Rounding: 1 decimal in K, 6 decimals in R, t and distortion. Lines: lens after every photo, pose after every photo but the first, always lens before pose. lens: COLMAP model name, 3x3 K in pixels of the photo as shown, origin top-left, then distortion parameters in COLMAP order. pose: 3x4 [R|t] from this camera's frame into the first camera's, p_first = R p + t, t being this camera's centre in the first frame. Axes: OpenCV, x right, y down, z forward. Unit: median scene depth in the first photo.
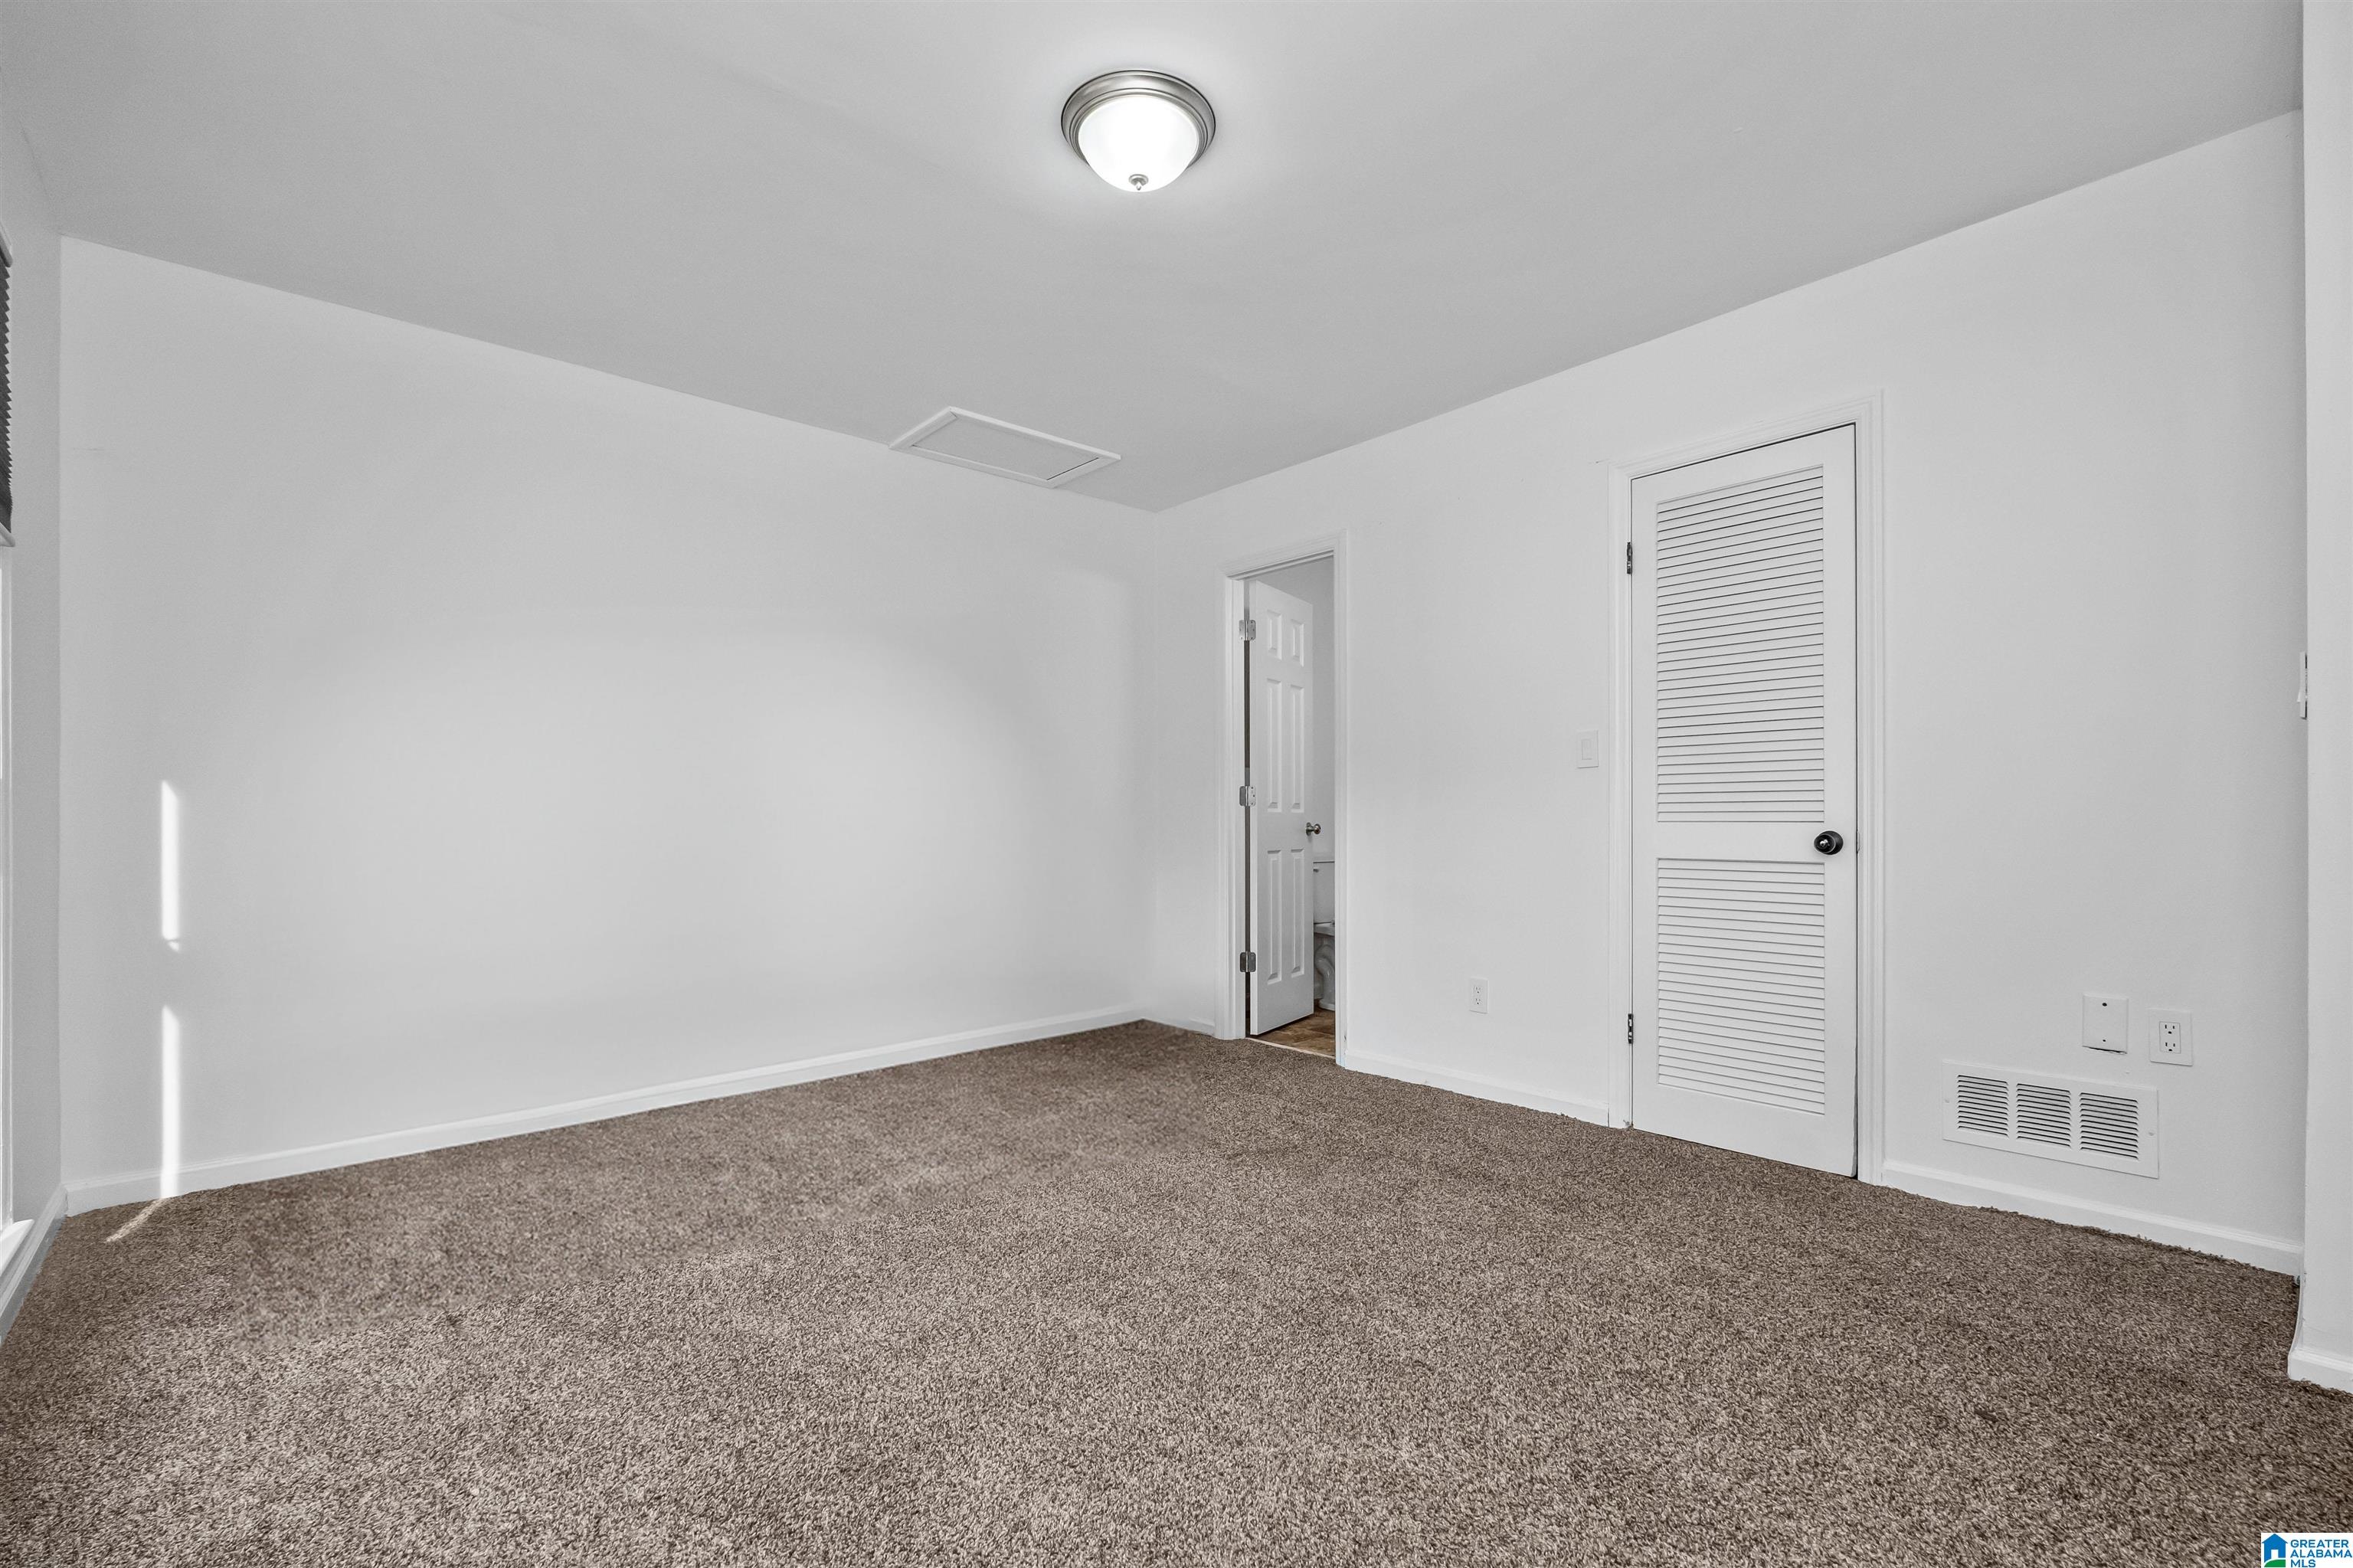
lens RADIAL K [[1027.2, 0, 1178.2], [0, 1027.2, 802.3], [0, 0, 1]] dist [0.002660, 0.000248]
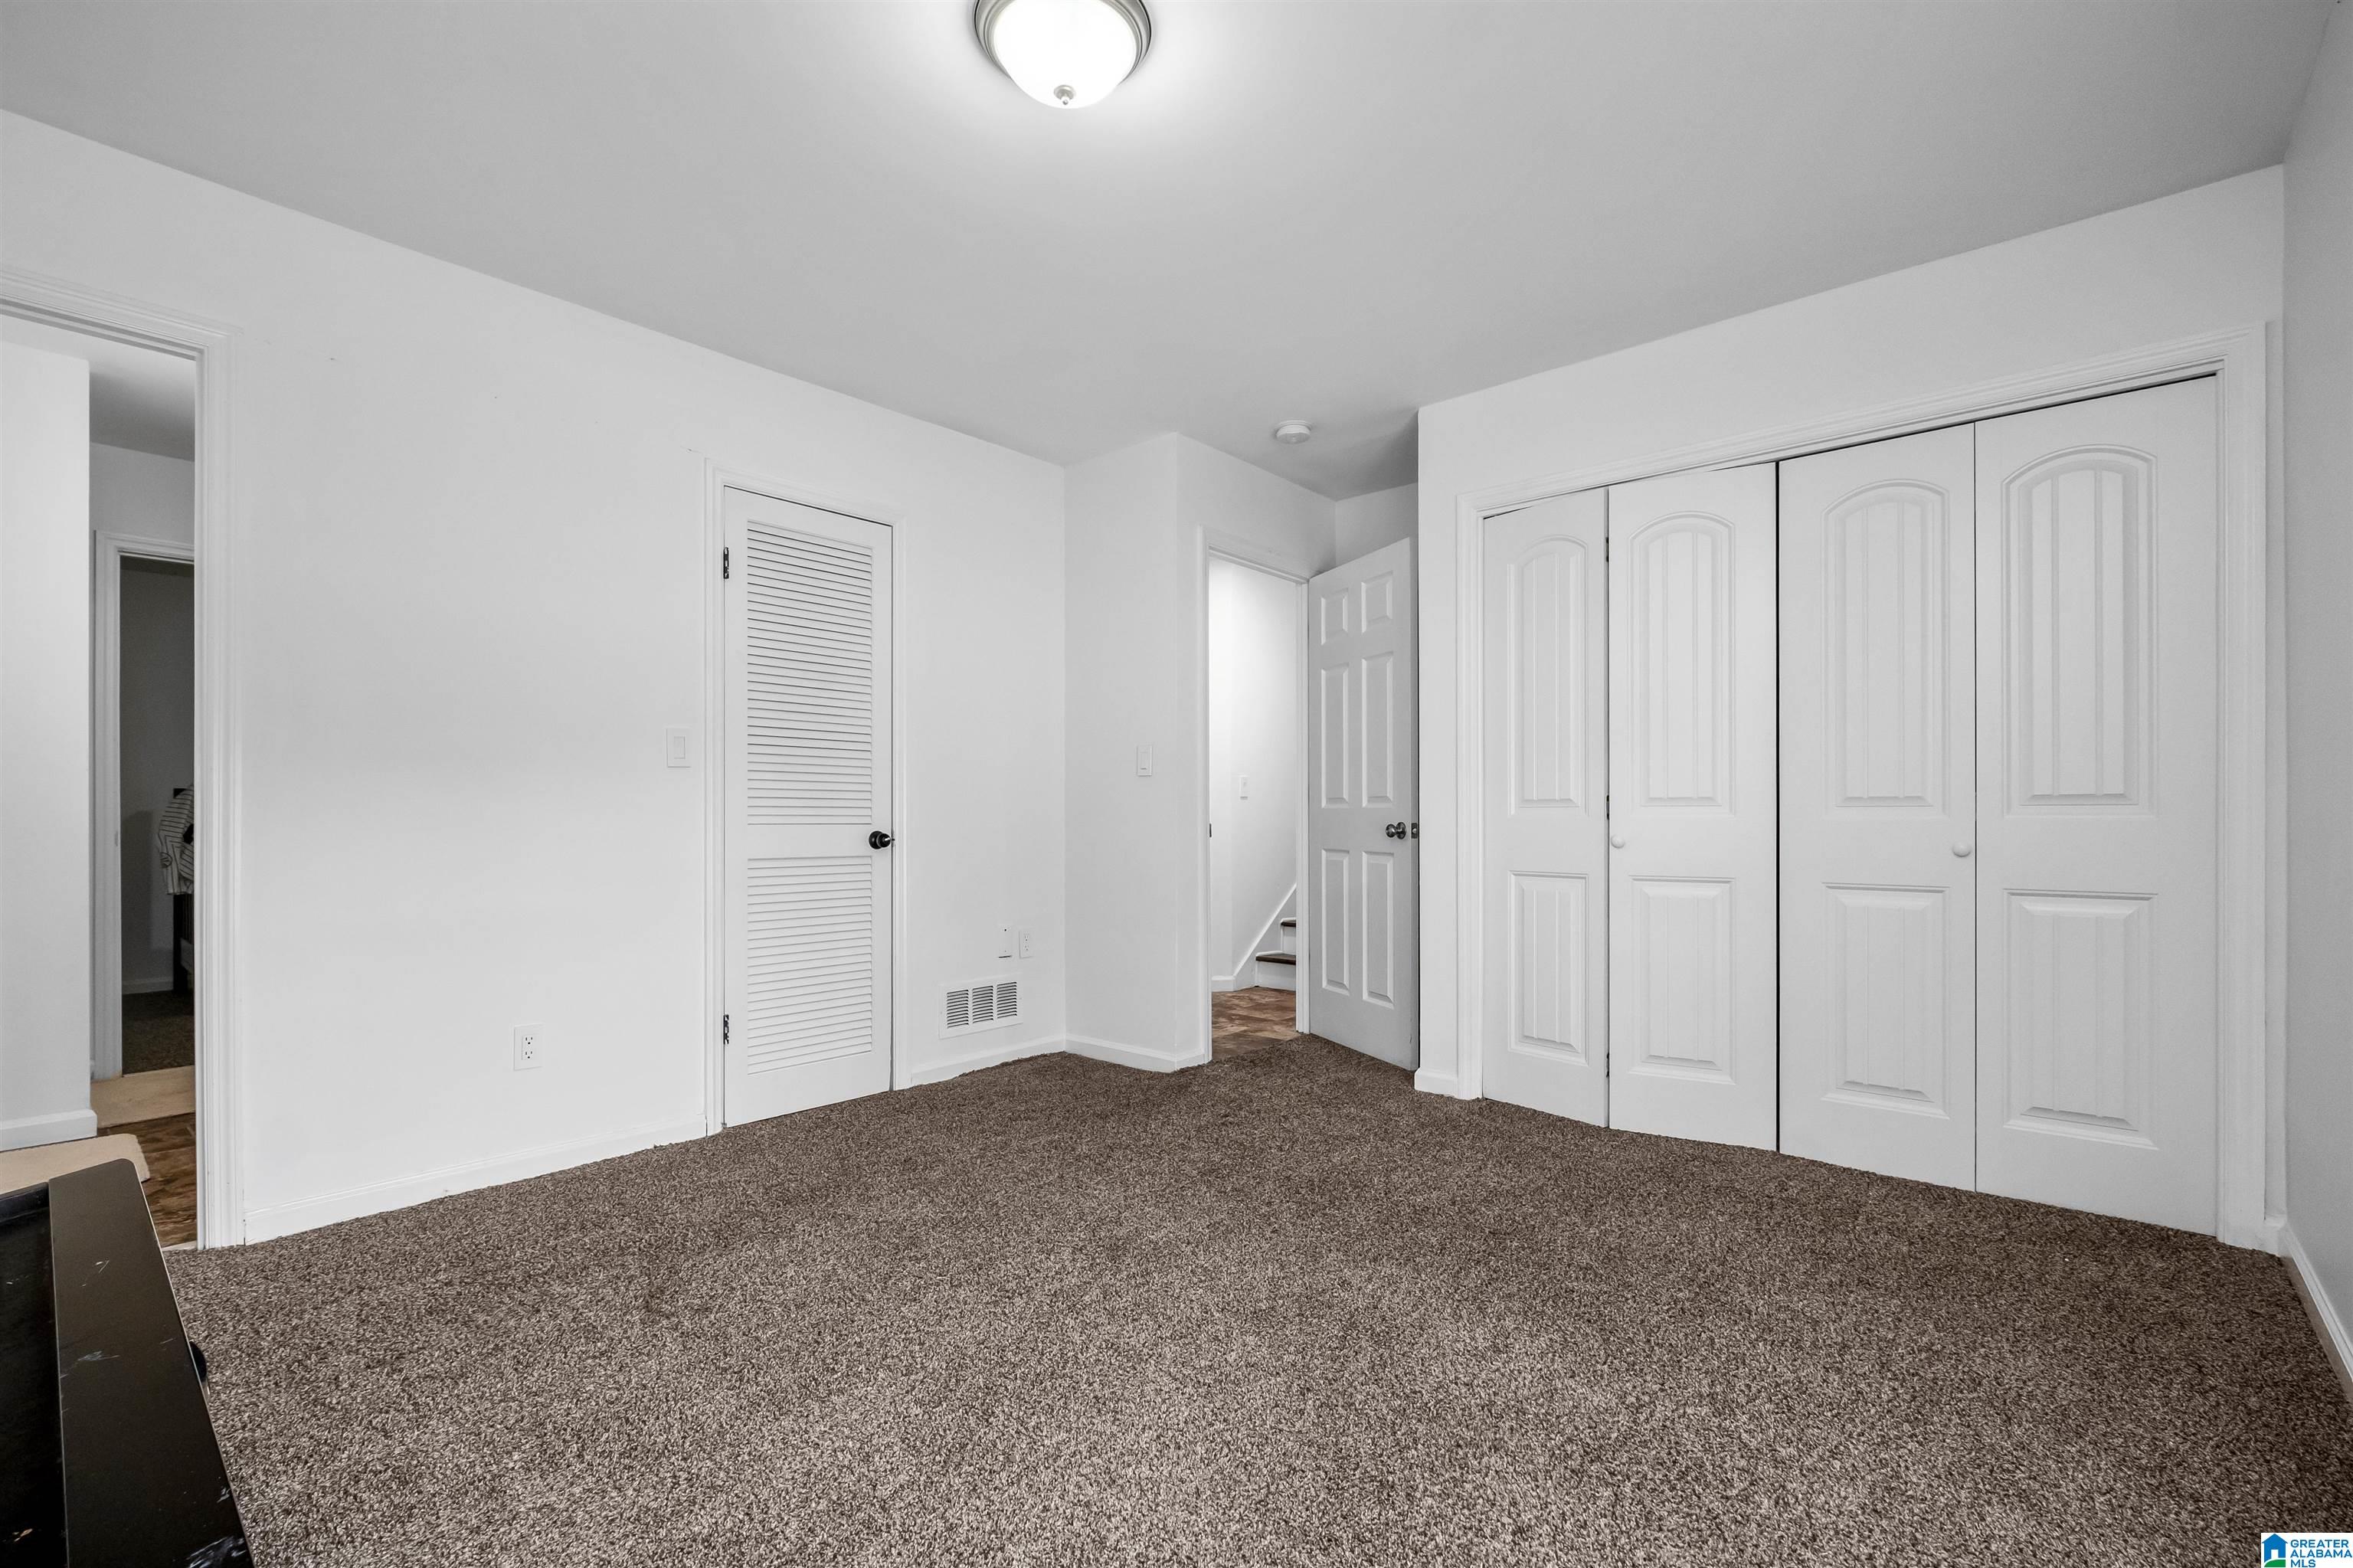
lens RADIAL K [[1027.2, 0, 1180.0], [0, 1027.2, 803.6], [0, 0, 1]] dist [0.002660, 0.000248]
pose [[-0.119010, 0.017447, 0.992740, -0.708627], [-0.015946, 0.999683, -0.019481, 0.012297], [-0.992765, -0.018149, -0.118694, 0.780064]]
